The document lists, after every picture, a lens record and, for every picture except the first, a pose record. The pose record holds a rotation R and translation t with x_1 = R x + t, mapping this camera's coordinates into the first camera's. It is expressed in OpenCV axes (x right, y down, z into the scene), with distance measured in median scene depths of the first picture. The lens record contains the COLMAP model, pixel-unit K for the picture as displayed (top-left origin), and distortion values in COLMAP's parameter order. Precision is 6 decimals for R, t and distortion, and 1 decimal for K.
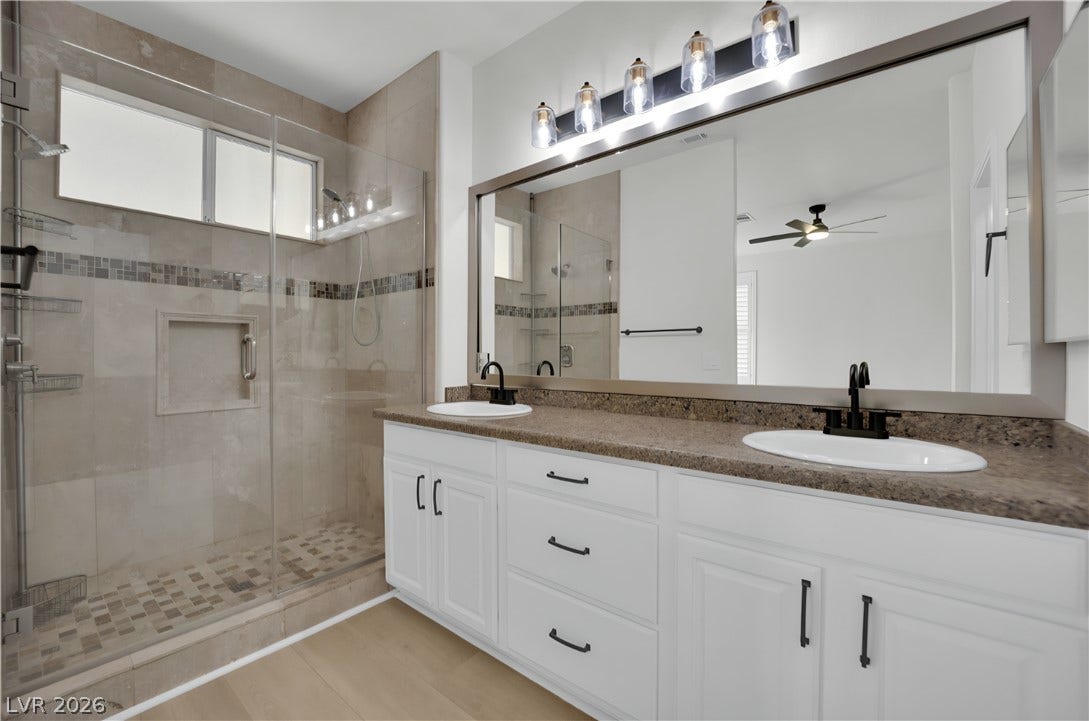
lens RADIAL K [[466.3, 0, 543.6], [0, 466.3, 353.5], [0, 0, 1]] dist [-0.008429, -0.000257]
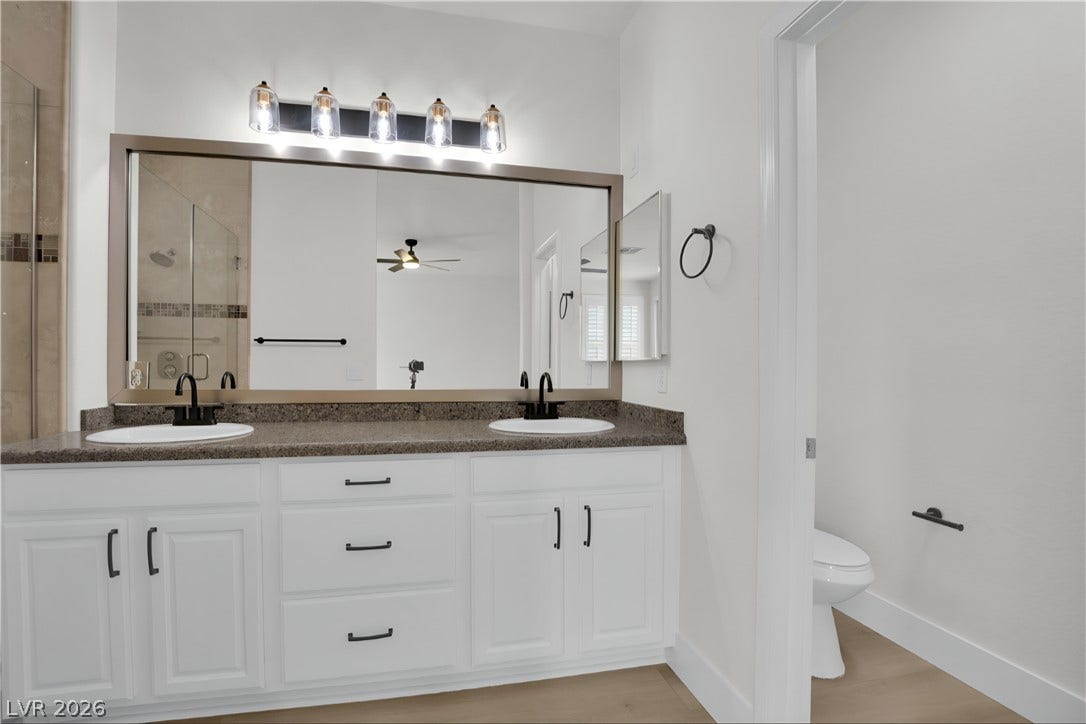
lens RADIAL K [[461.0, 0, 541.3], [0, 461.0, 367.0], [0, 0, 1]] dist [0.002599, -0.000056]
pose [[0.624669, 0.003121, 0.780883, -0.347230], [-0.007150, 0.999973, 0.001723, 0.001210], [-0.780857, -0.006660, 0.624675, 0.026909]]
